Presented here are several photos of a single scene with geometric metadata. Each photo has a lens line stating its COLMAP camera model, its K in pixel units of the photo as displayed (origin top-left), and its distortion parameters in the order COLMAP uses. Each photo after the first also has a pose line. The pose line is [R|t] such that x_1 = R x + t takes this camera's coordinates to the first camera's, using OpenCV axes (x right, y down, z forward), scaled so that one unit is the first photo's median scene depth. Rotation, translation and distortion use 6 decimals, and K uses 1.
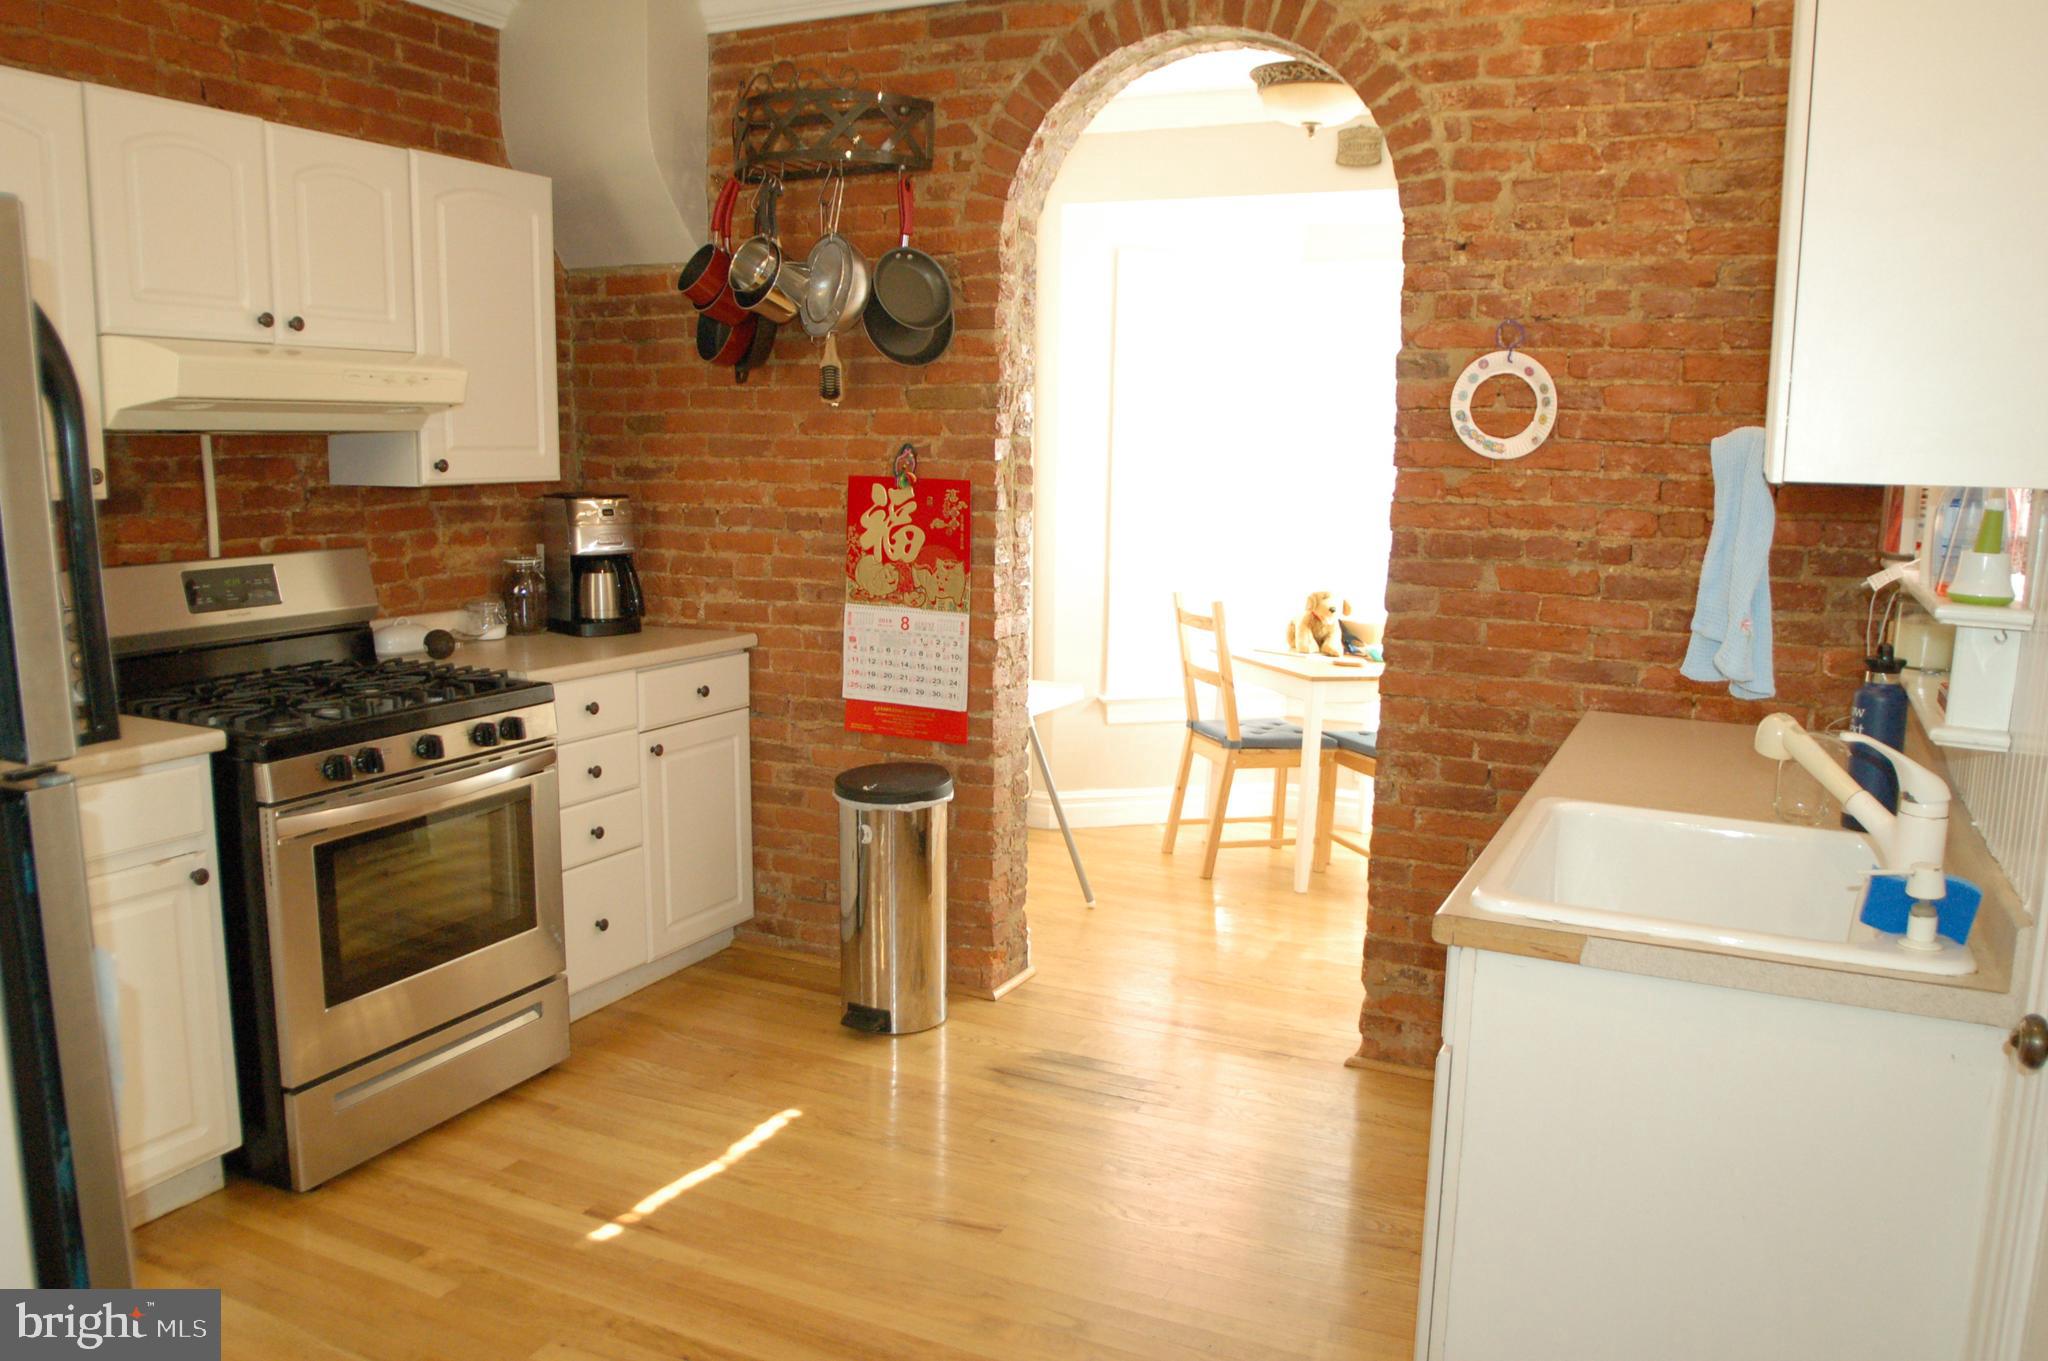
lens RADIAL K [[1521.7, 0, 1037.2], [0, 1521.7, 690.9], [0, 0, 1]] dist [-0.099277, 0.052473]
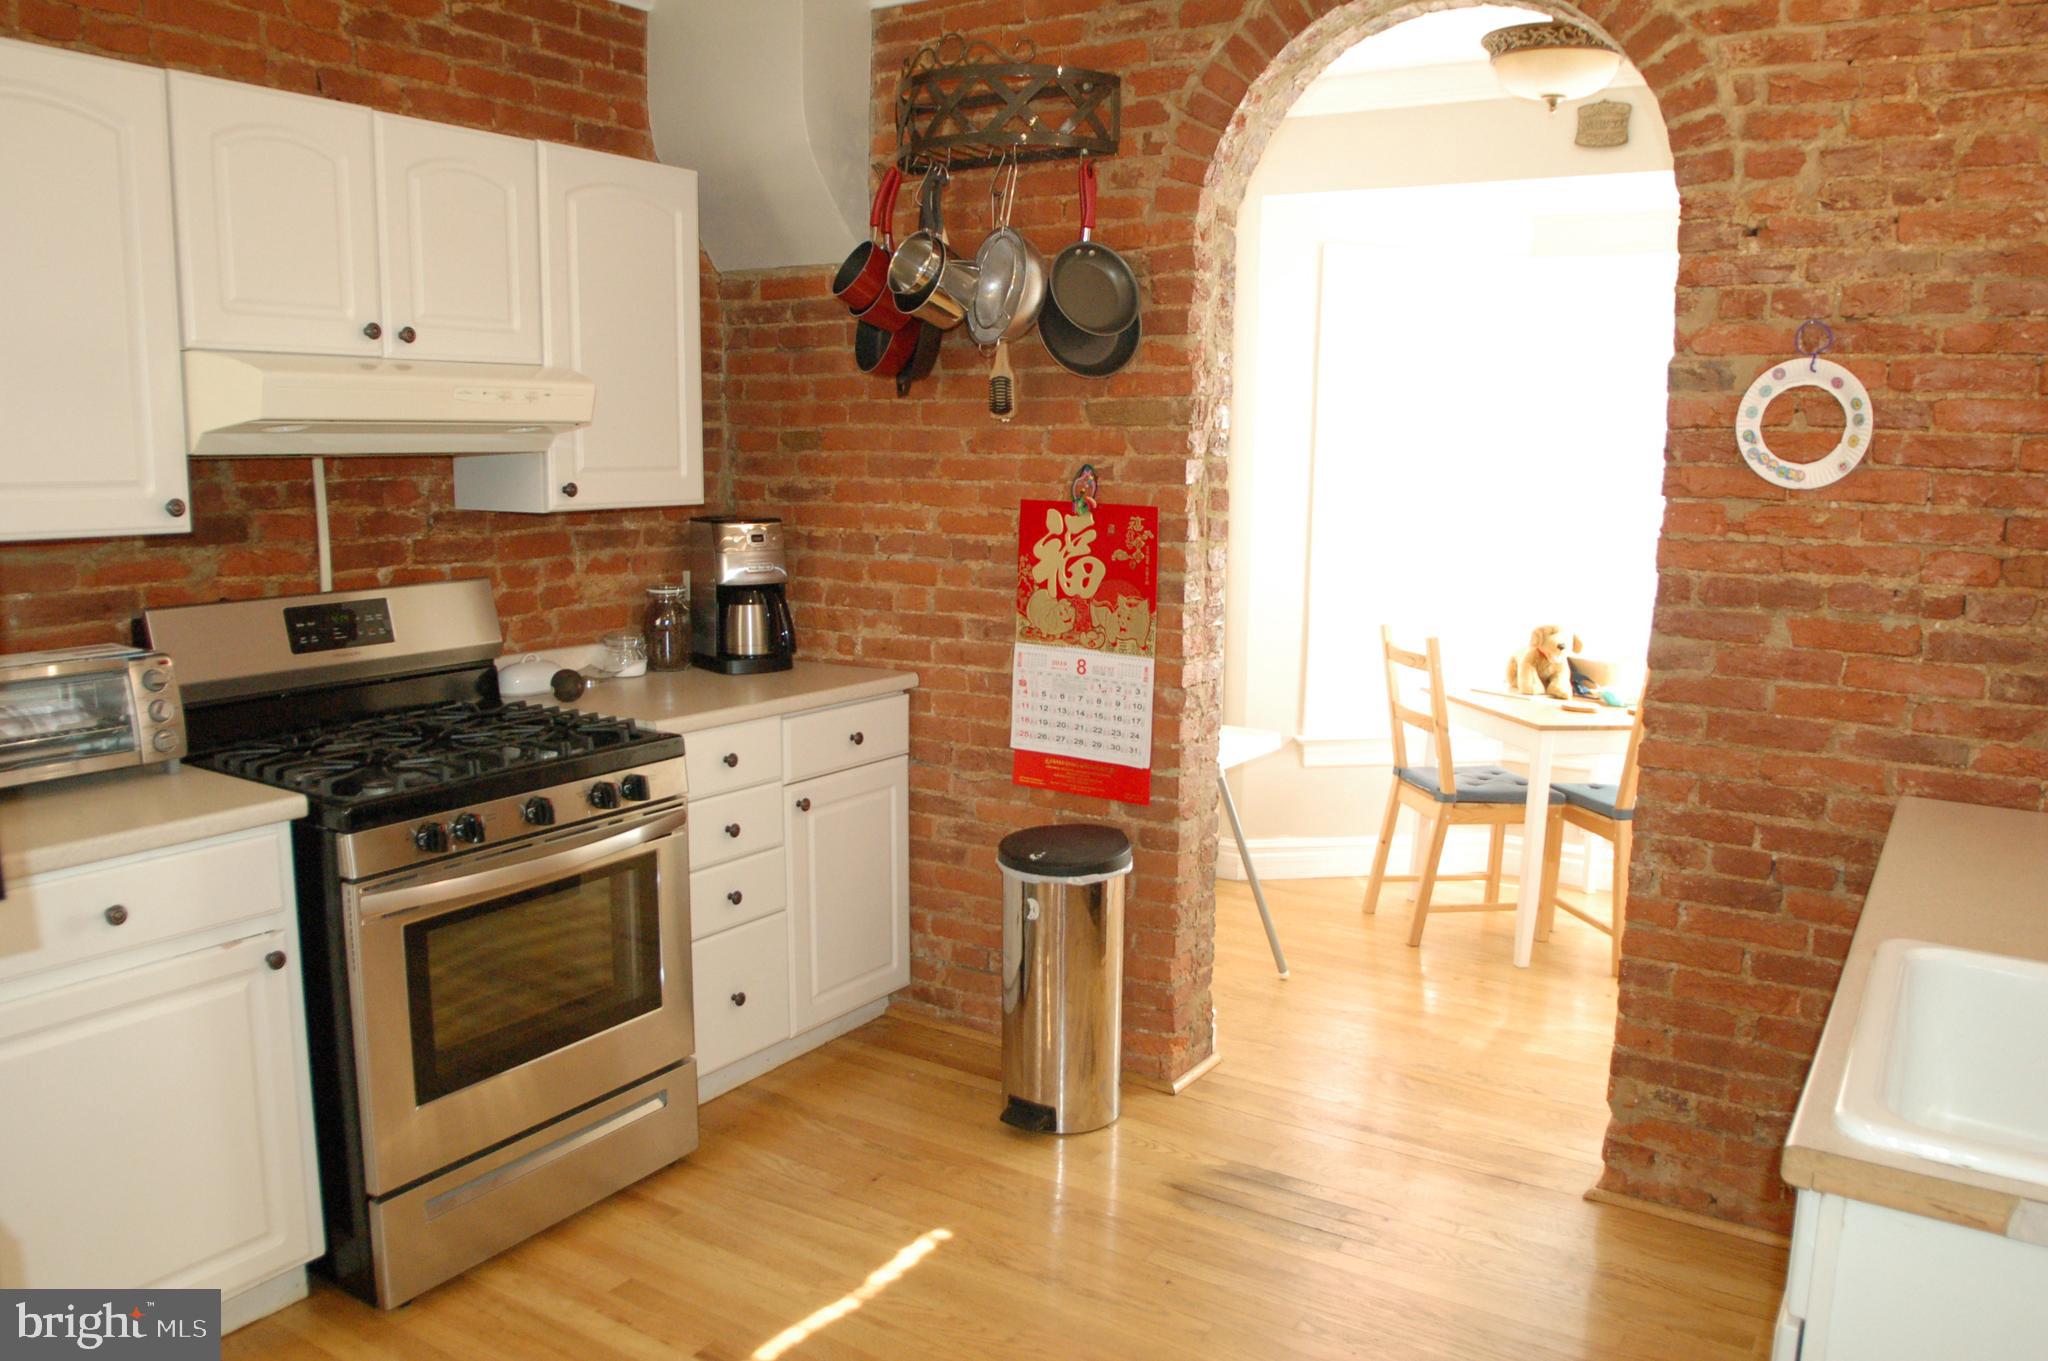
lens RADIAL K [[1521.7, 0, 1037.2], [0, 1521.7, 690.9], [0, 0, 1]] dist [-0.099277, 0.052473]
pose [[0.992557, 0.016823, -0.120612, -0.005804], [-0.017055, 0.999854, -0.000886, -0.032107], [0.120580, 0.002936, 0.992699, 0.127736]]
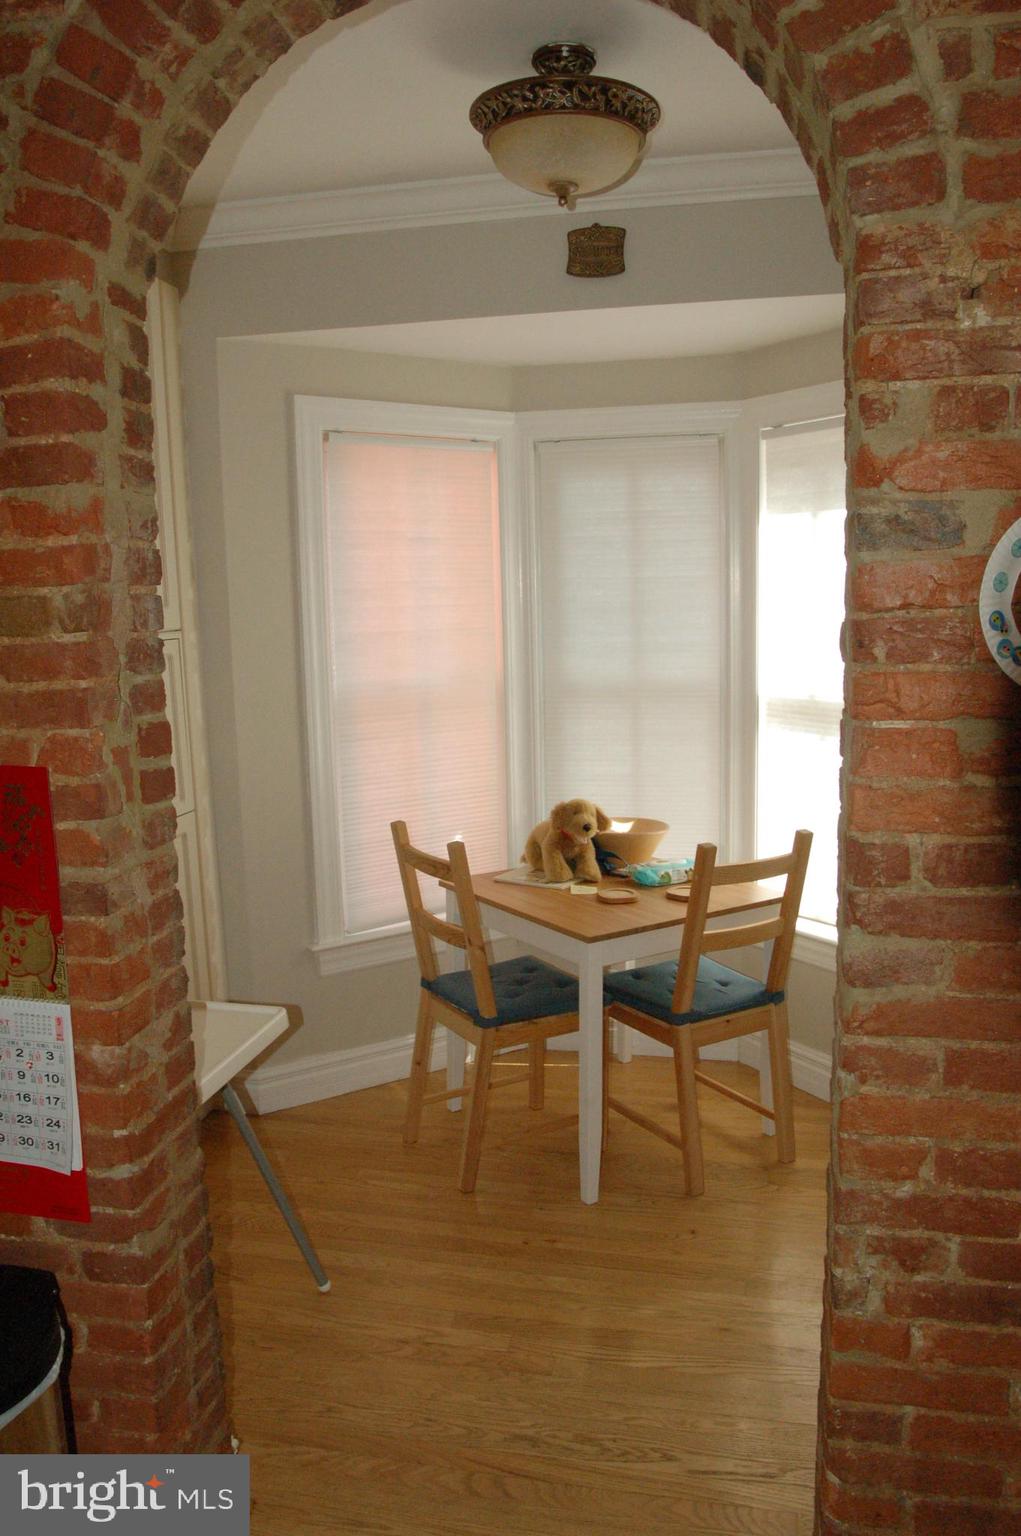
lens RADIAL K [[1152.4, 0, 510.5], [0, 1152.4, 768.0], [0, 0, 1]] dist [-0.088855, 0.050833]
pose [[0.972385, -0.074731, 0.221093, 0.028486], [0.076806, 0.997046, -0.000794, -0.132644], [-0.220380, 0.017753, 0.975252, 0.603473]]
